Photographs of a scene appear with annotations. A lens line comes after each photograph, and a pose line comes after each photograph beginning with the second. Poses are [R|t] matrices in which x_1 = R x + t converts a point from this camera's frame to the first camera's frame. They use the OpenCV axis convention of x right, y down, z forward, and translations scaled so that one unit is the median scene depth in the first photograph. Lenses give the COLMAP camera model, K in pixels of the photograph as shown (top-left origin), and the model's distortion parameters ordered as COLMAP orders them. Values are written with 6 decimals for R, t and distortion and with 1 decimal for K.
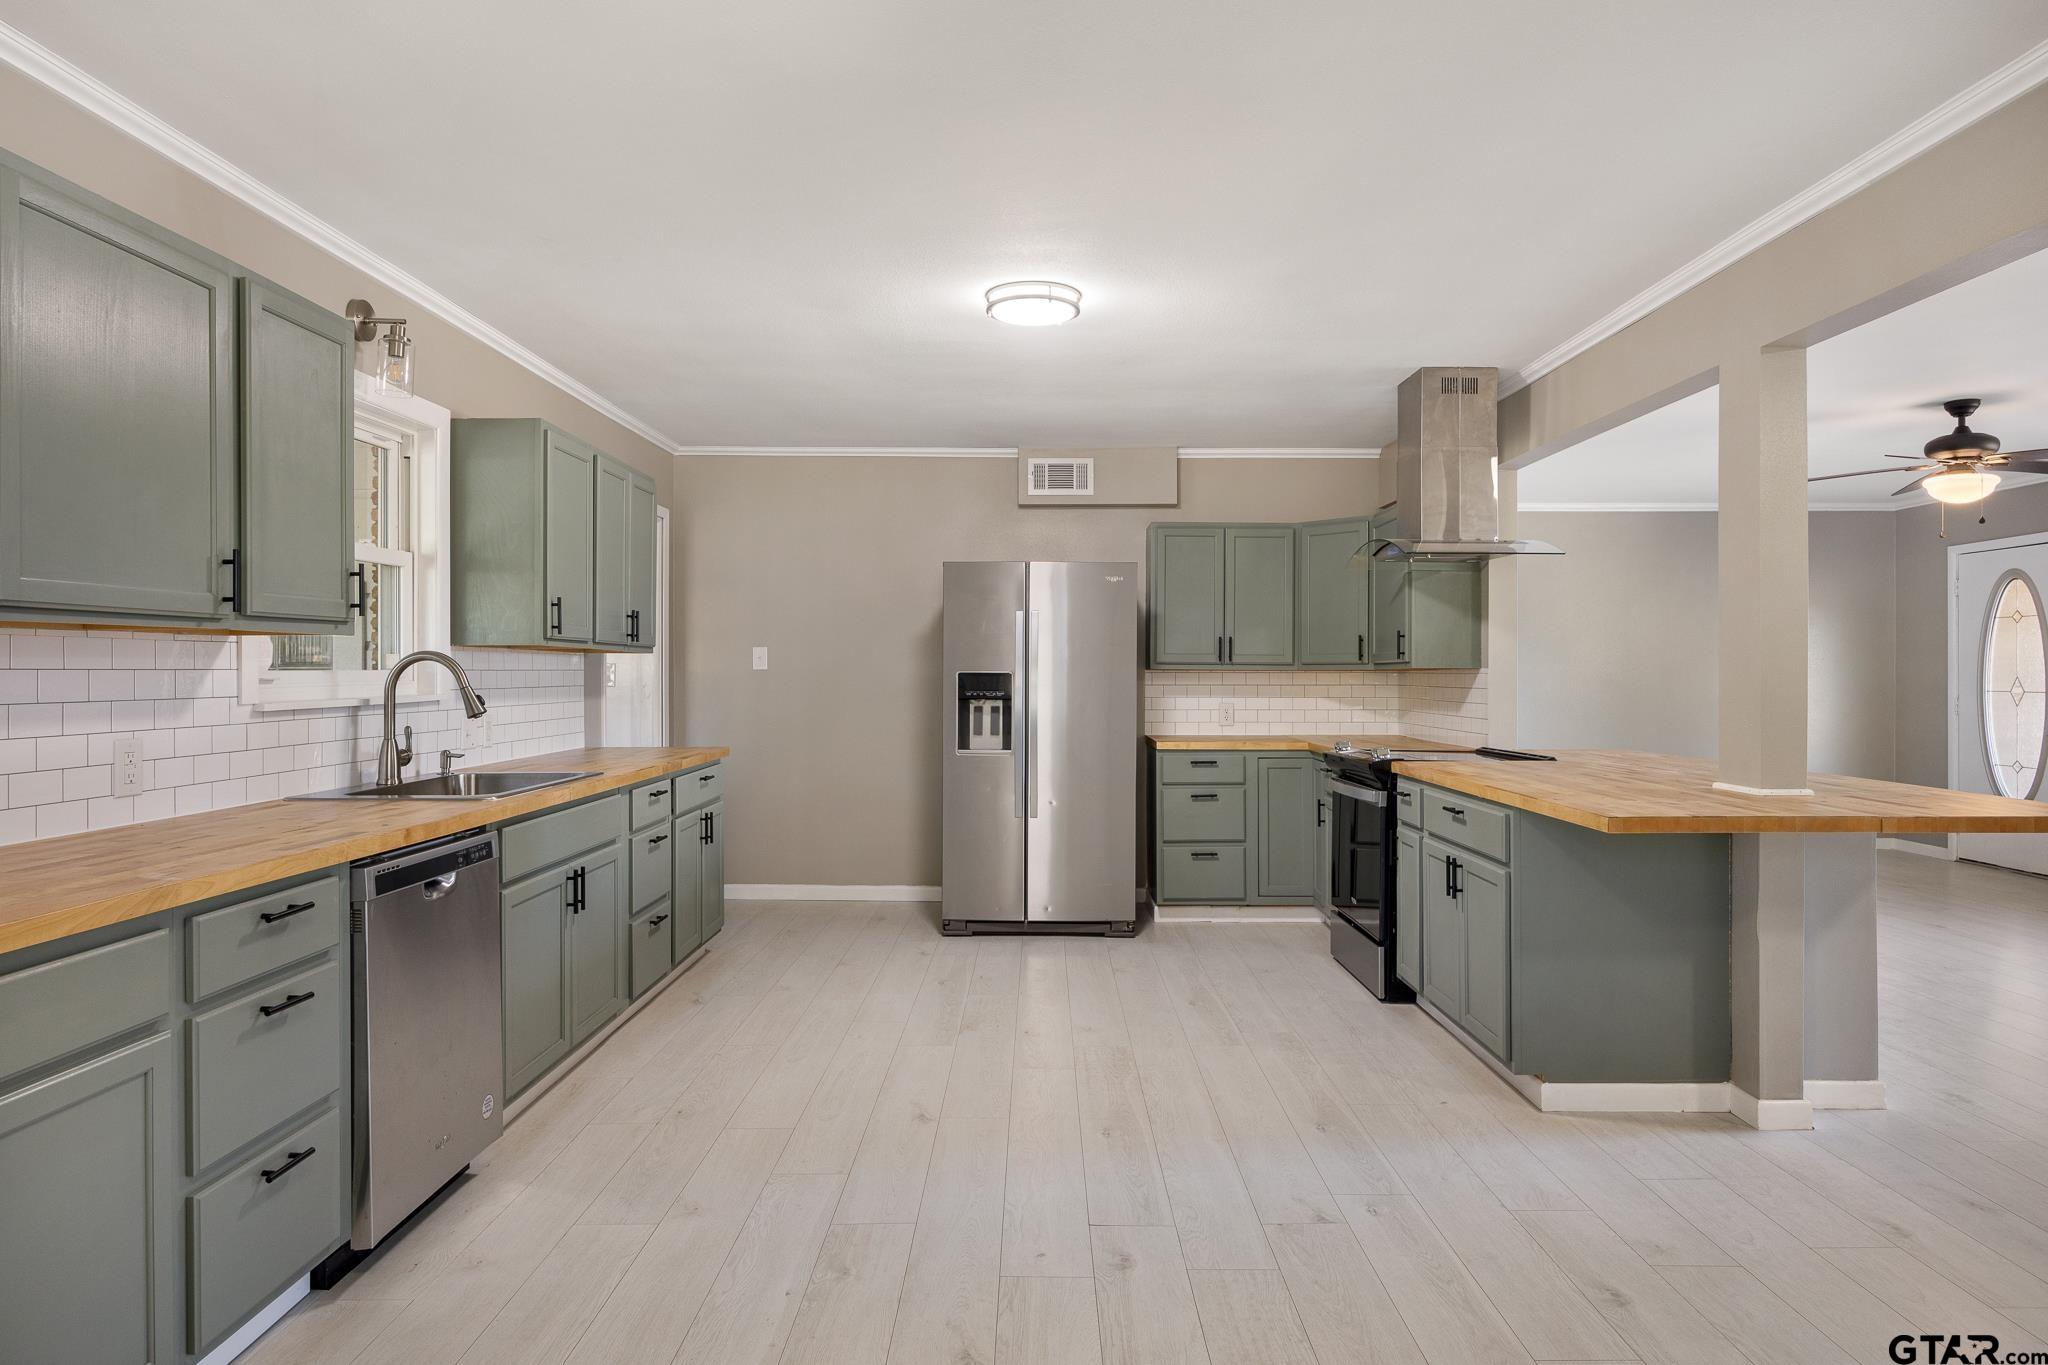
lens RADIAL K [[1218.1, 0, 1036.3], [0, 1218.1, 673.2], [0, 0, 1]] dist [0.000153, 0.001177]
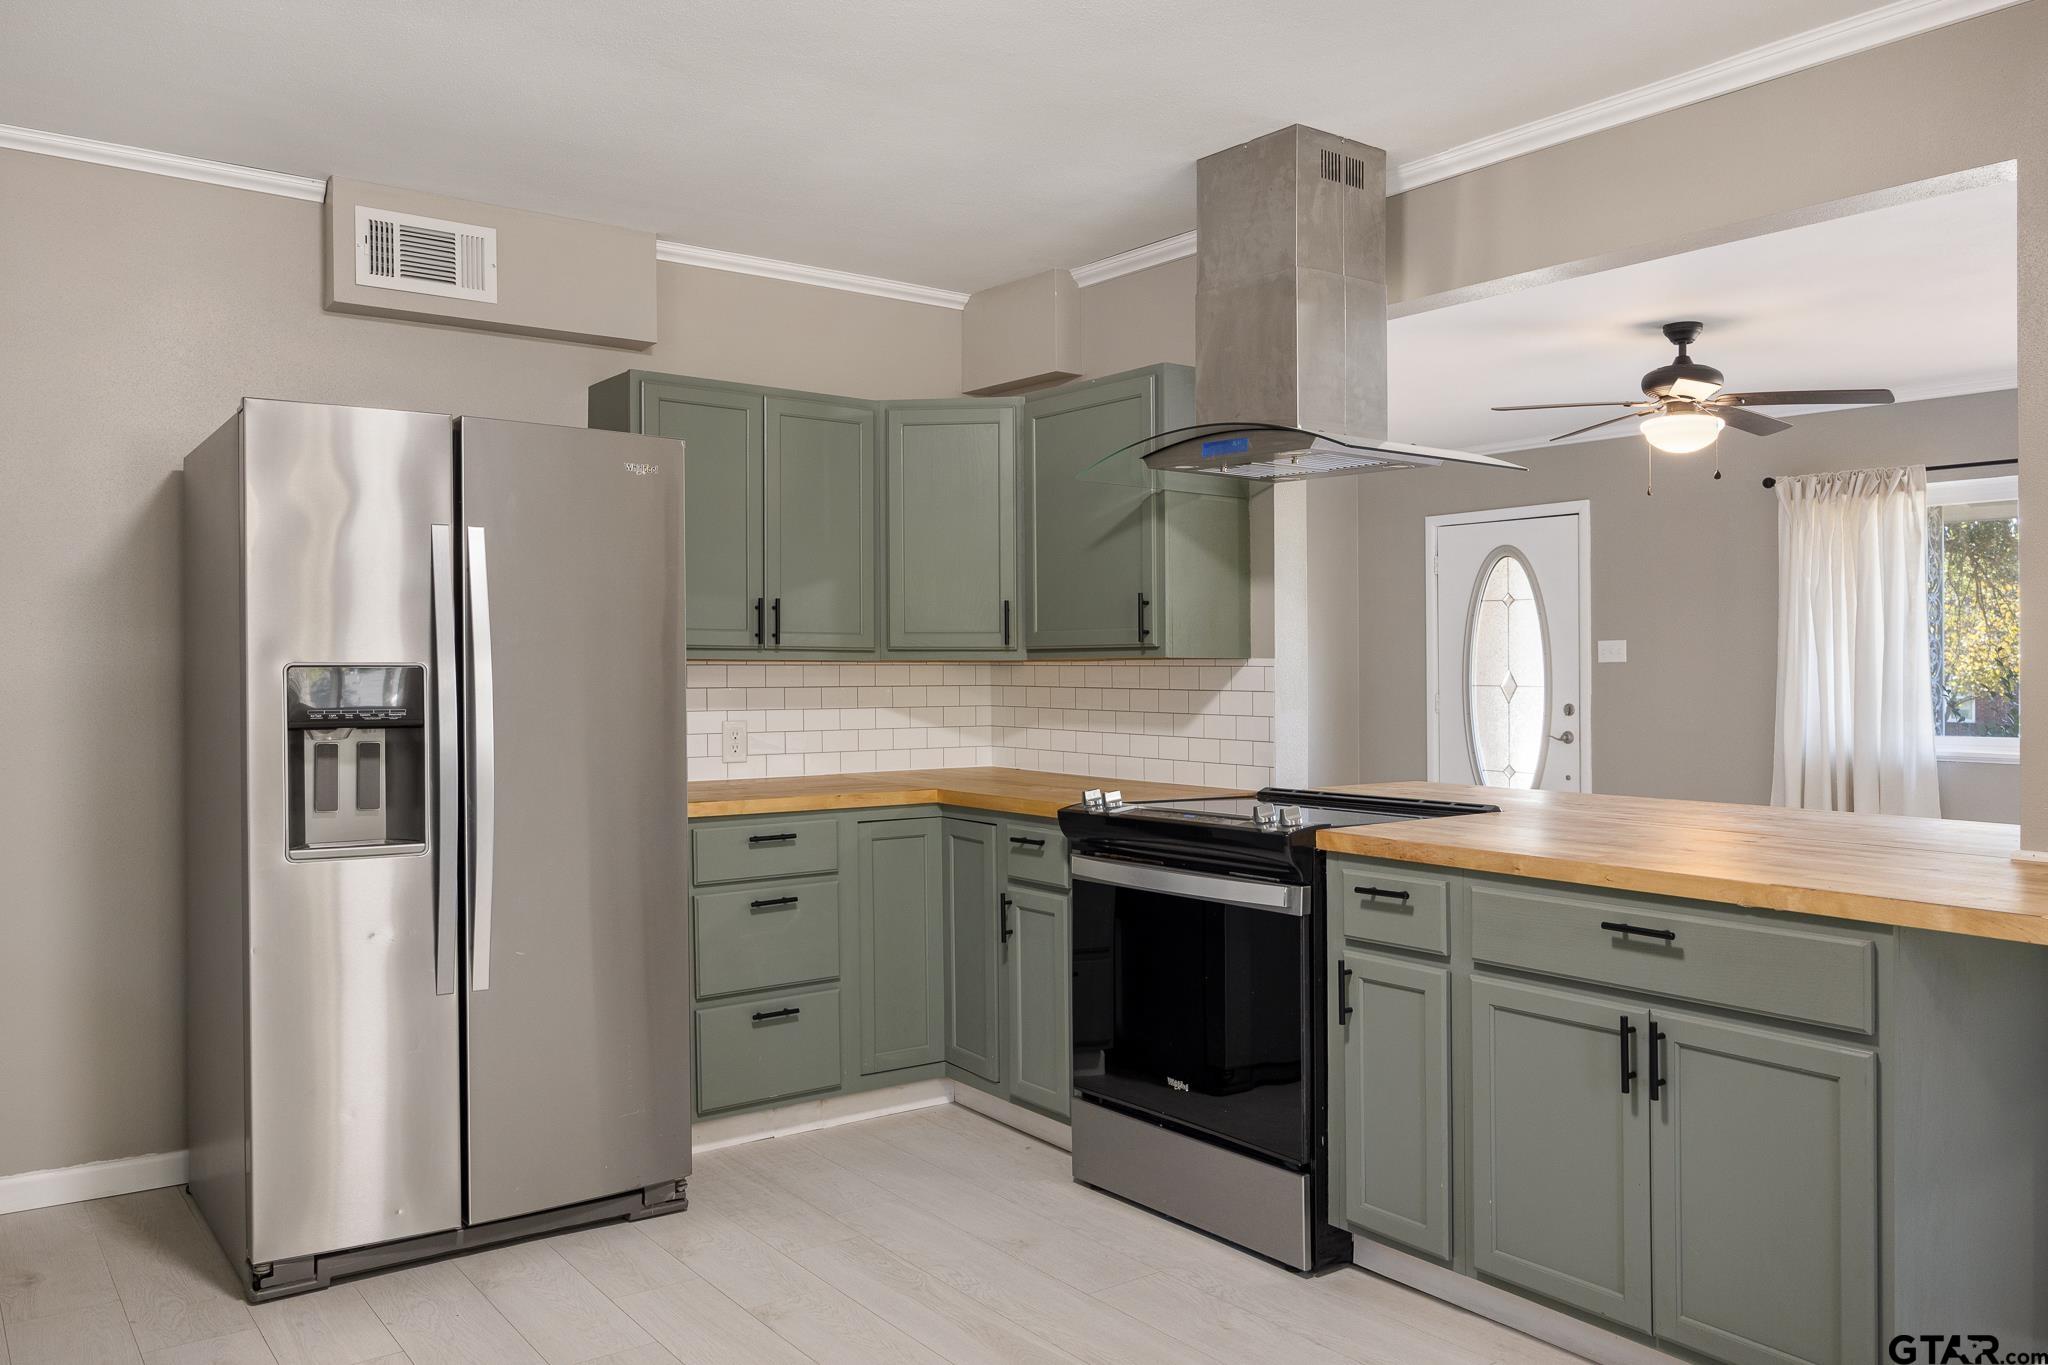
lens RADIAL K [[1547.2, 0, 1025.5], [0, 1547.2, 677.5], [0, 0, 1]] dist [0.000487, -0.000409]
pose [[0.799040, -0.005317, 0.601254, -0.198112], [-0.000472, 0.999955, 0.009470, -0.001874], [-0.601278, -0.007850, 0.799002, 0.462601]]
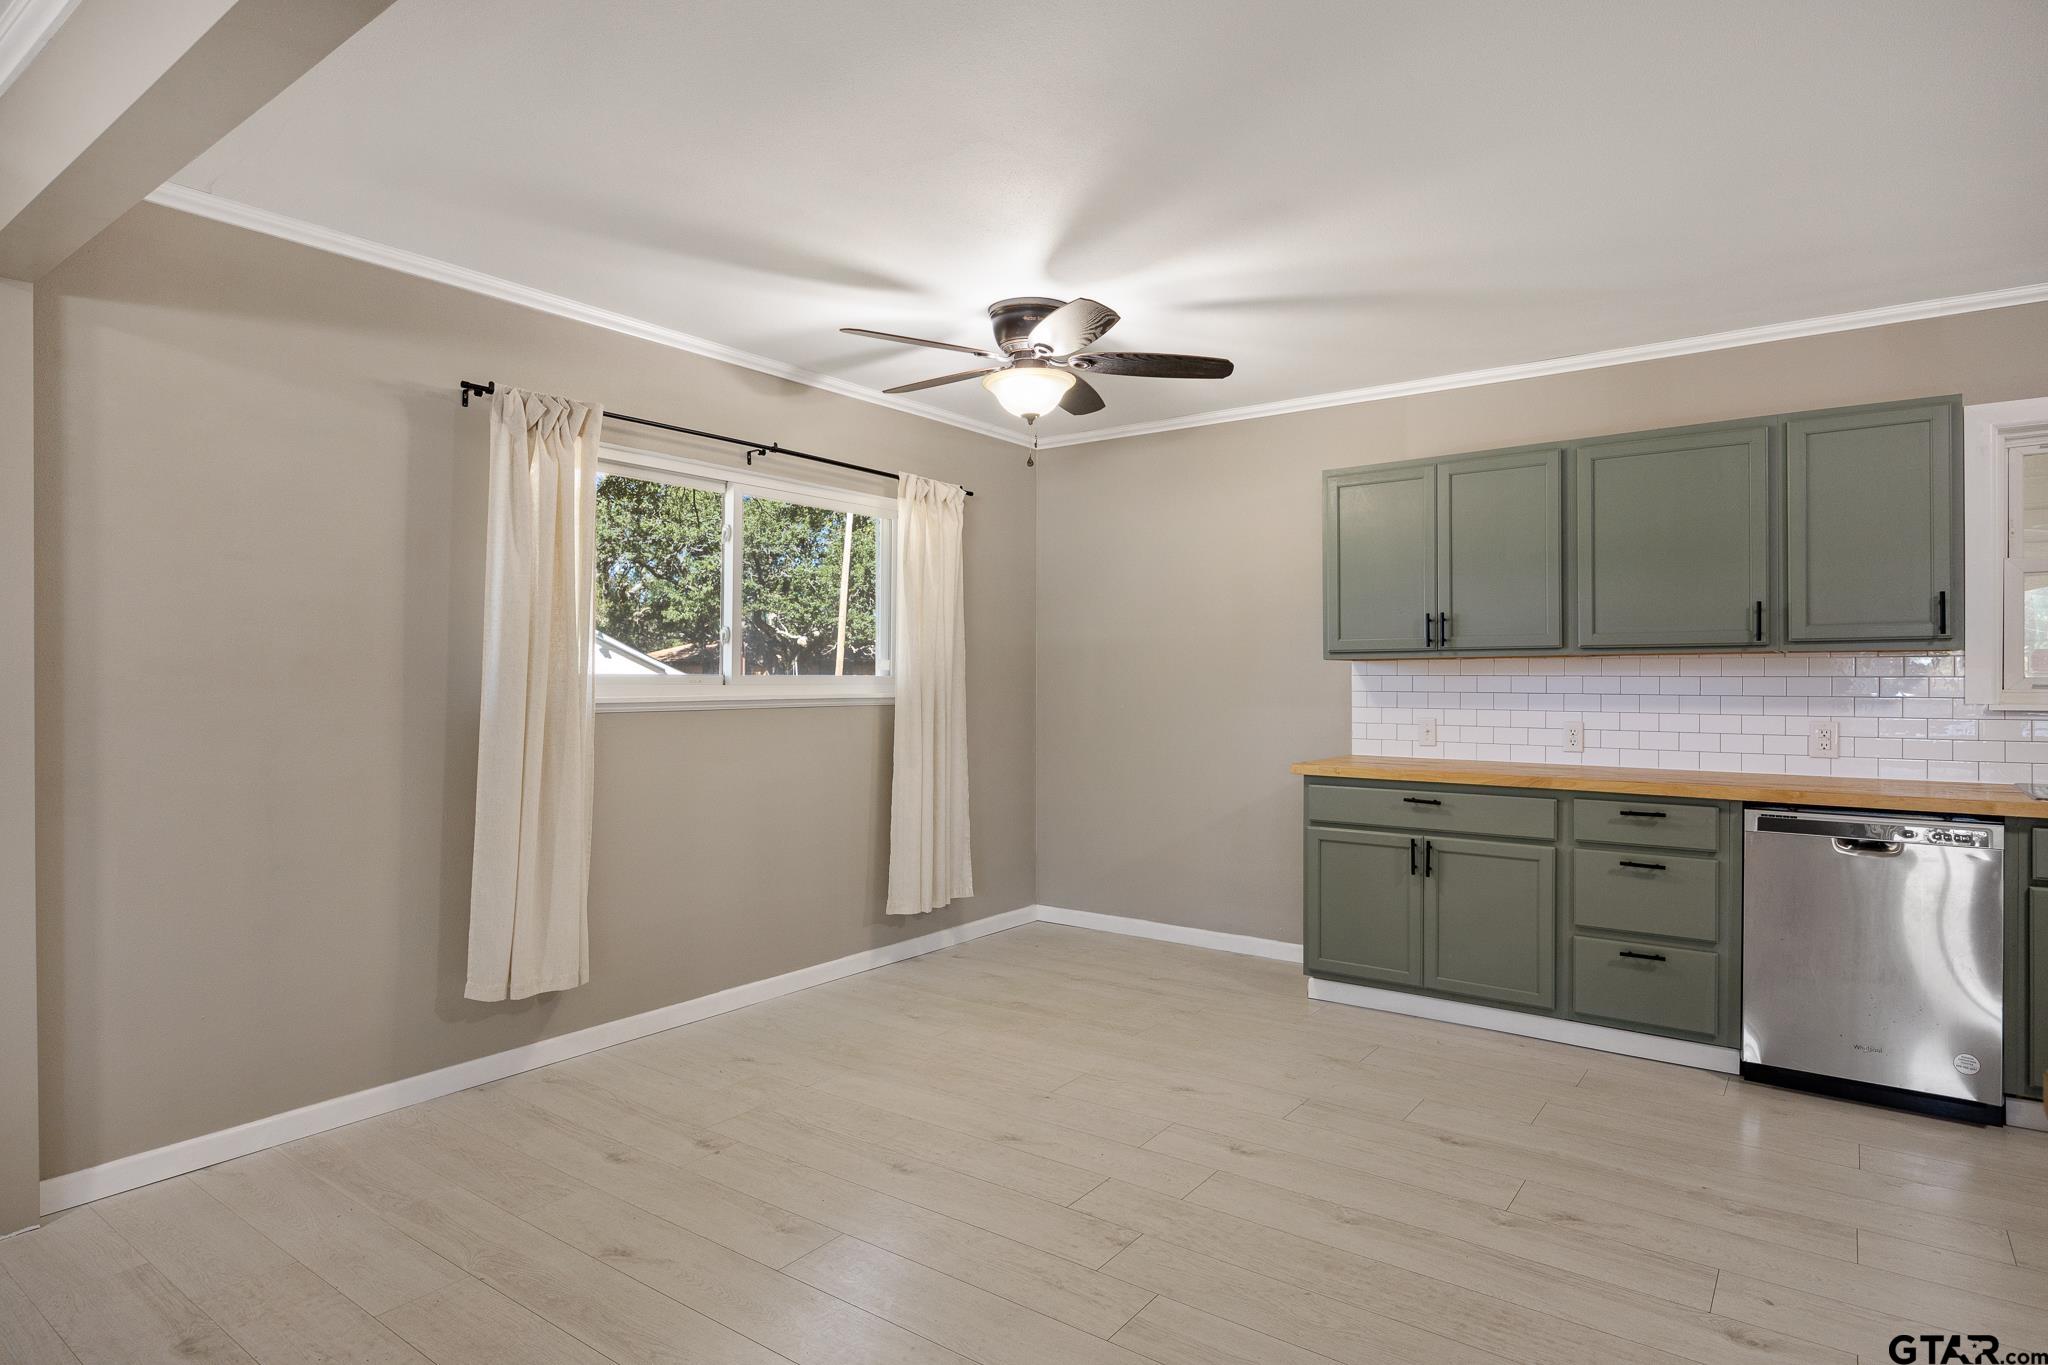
lens RADIAL K [[1103.4, 0, 1024.6], [0, 1103.4, 675.8], [0, 0, 1]] dist [-0.002528, -0.000416]
pose [[-0.590584, 0.000463, -0.806976, 0.505932], [-0.001646, 0.999997, 0.001778, -0.002780], [0.806975, 0.002379, -0.590581, 0.510493]]
